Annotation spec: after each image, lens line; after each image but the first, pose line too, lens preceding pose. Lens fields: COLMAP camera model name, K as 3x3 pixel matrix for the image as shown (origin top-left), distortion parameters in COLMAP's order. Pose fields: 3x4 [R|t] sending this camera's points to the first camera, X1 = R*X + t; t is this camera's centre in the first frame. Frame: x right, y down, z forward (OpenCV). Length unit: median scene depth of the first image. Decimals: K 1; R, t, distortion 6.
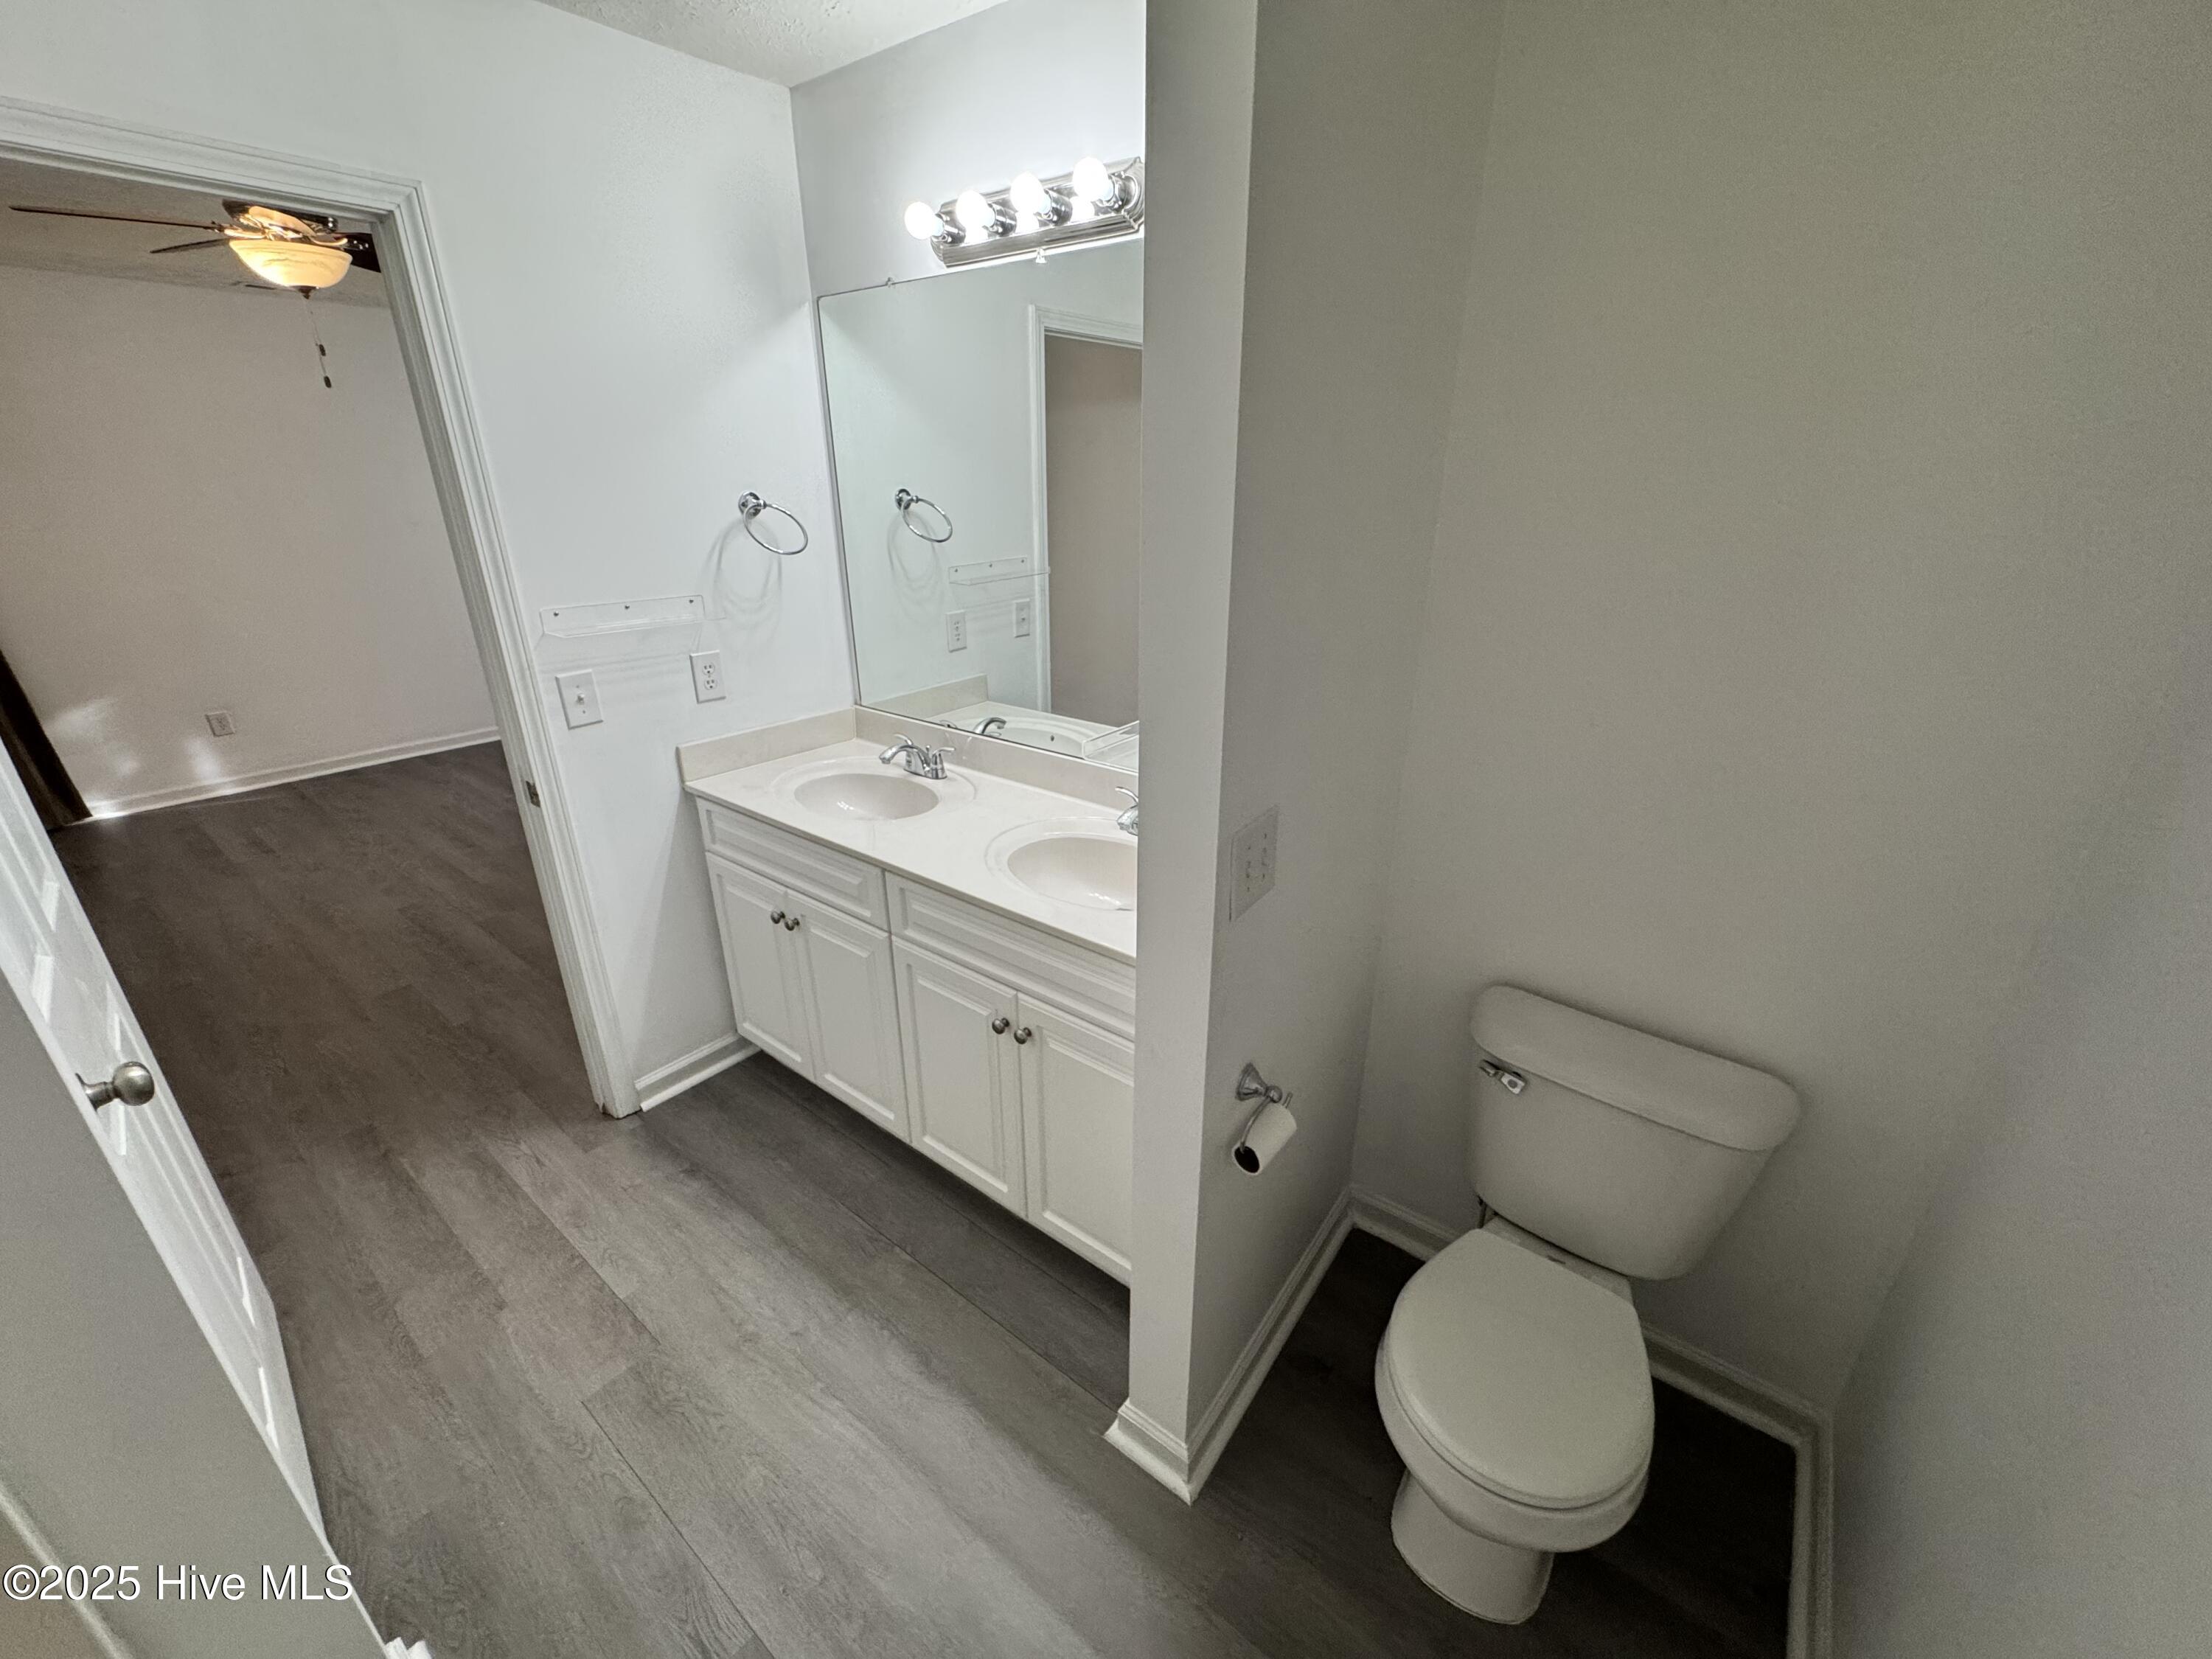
lens RADIAL K [[881.1, 0, 1105.8], [0, 881.1, 830.8], [0, 0, 1]] dist [-0.002445, 0.000253]
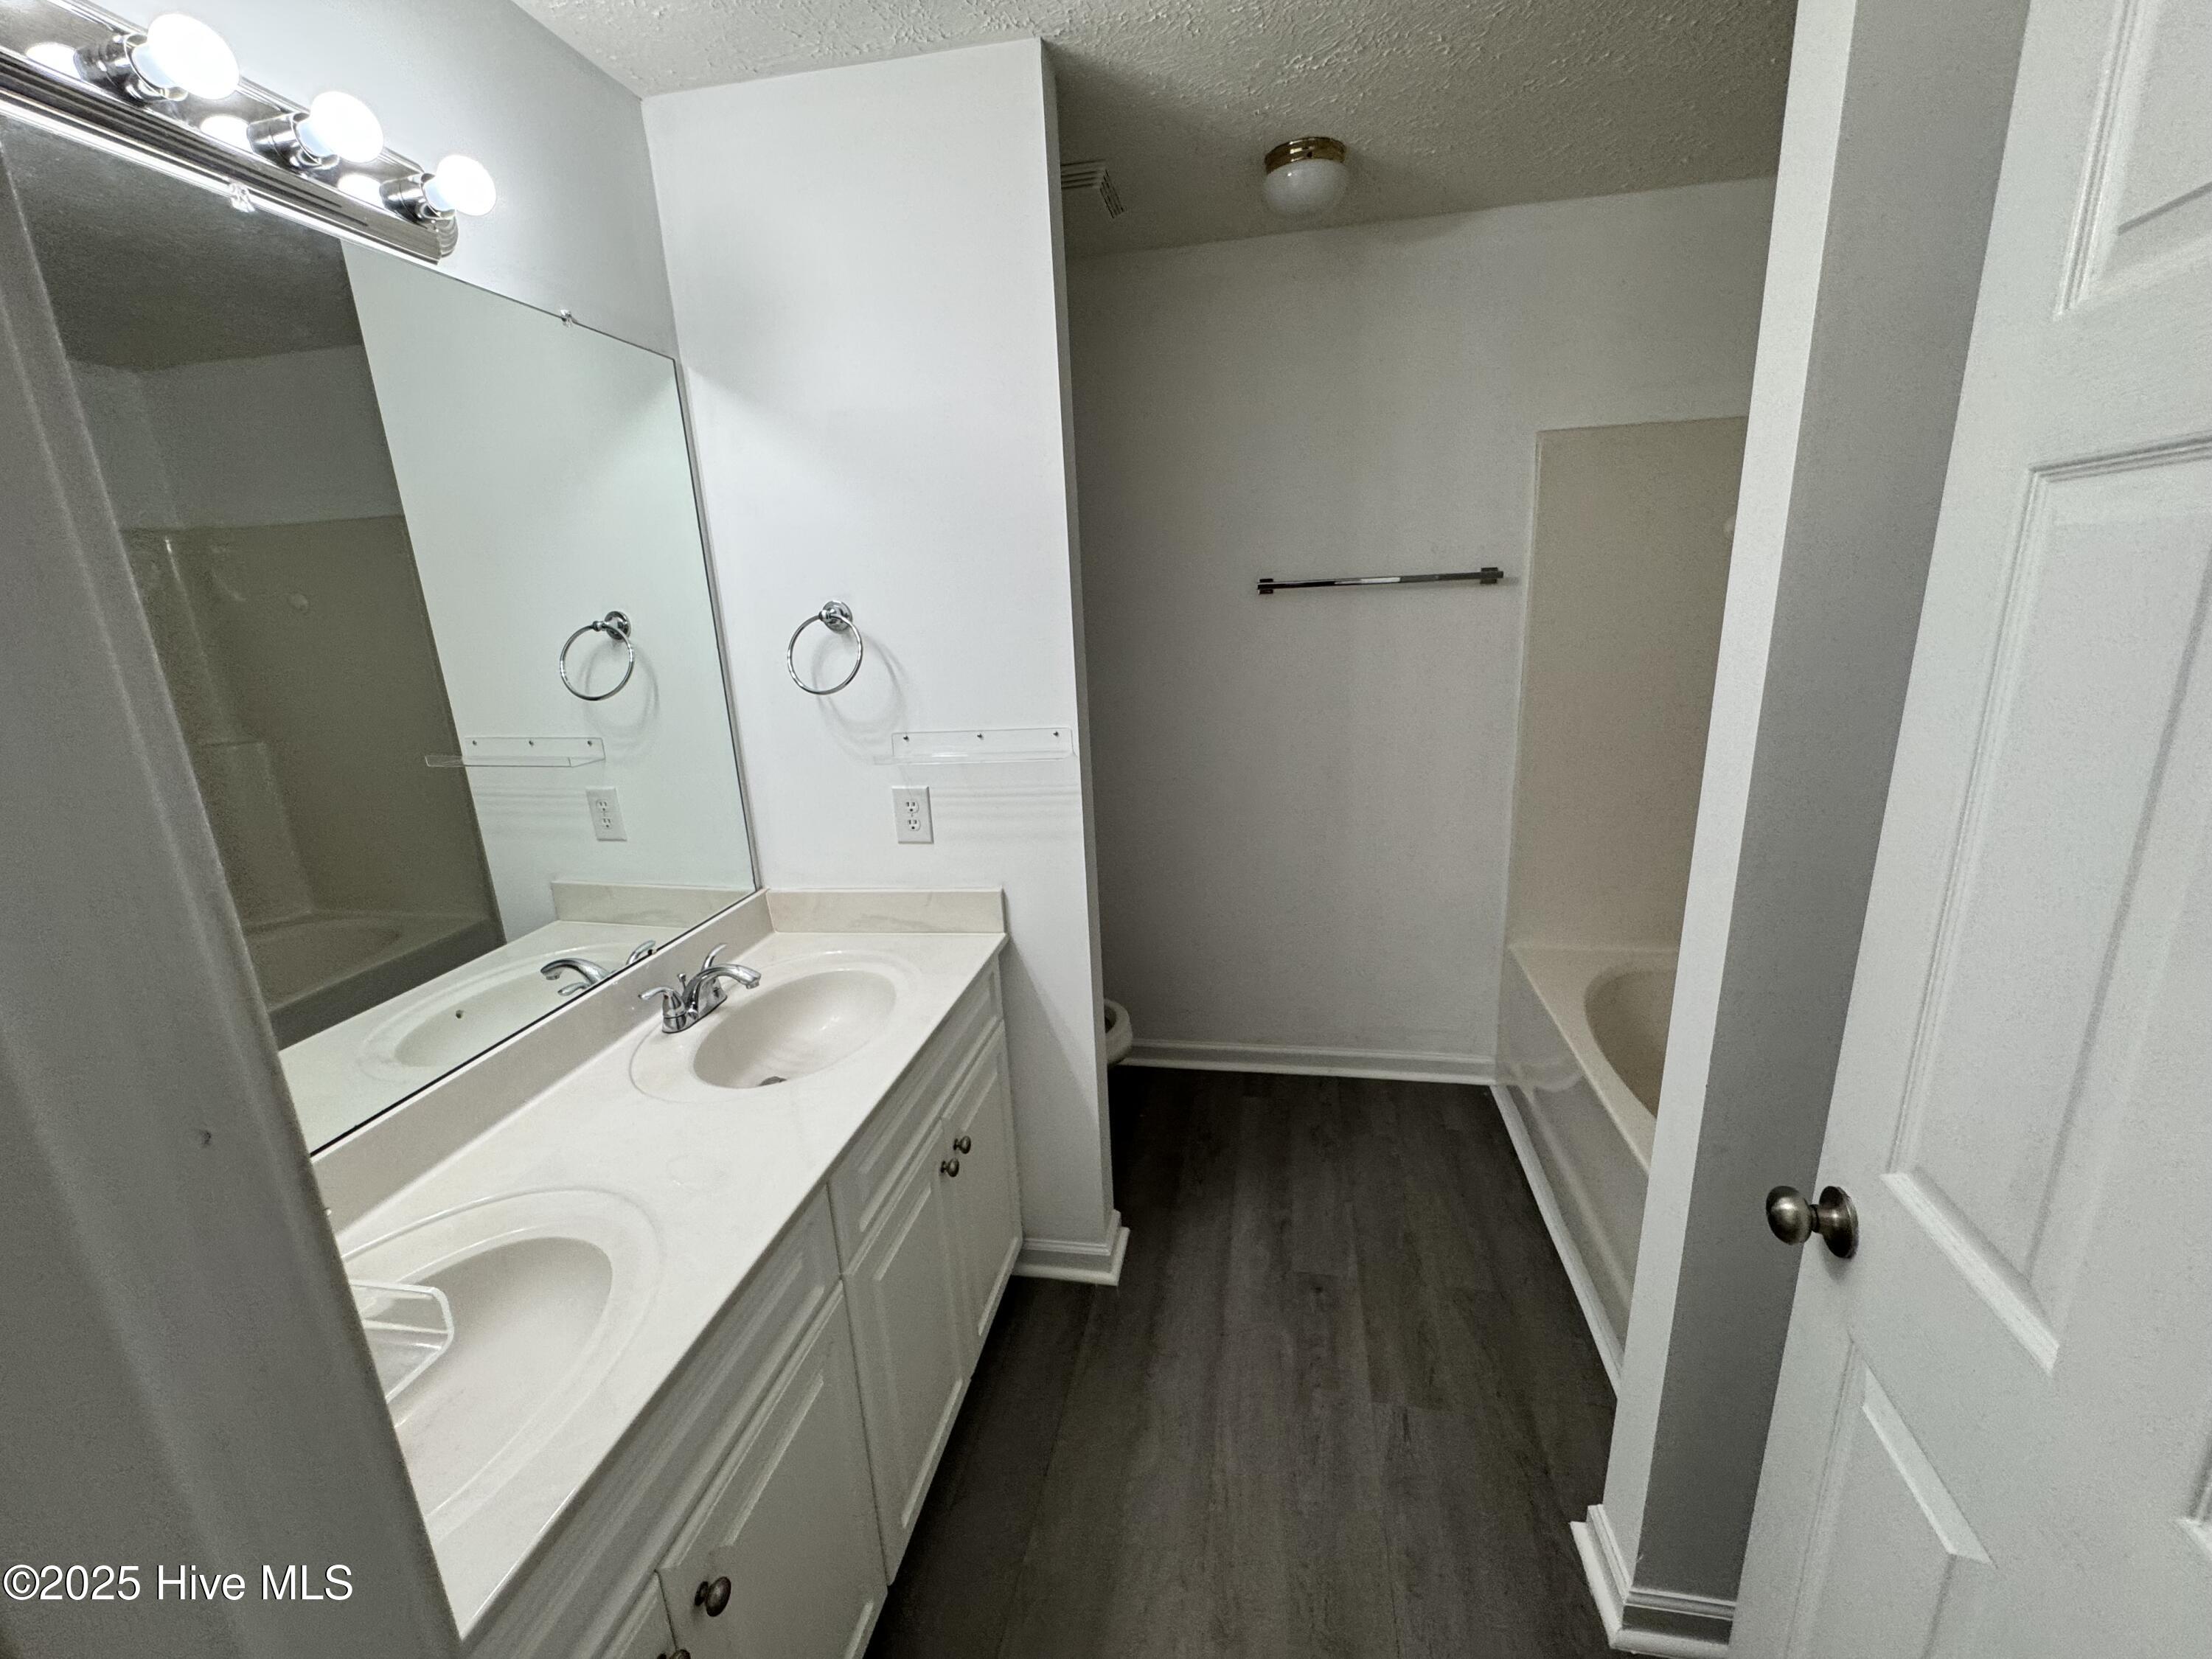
lens RADIAL K [[896.8, 0, 1106.0], [0, 896.8, 829.5], [0, 0, 1]] dist [0.013872, 0.000013]
pose [[-0.455016, -0.214680, 0.864218, -0.400274], [0.373490, 0.835006, 0.404068, -0.166349], [-0.808372, 0.506634, -0.299760, 0.429982]]
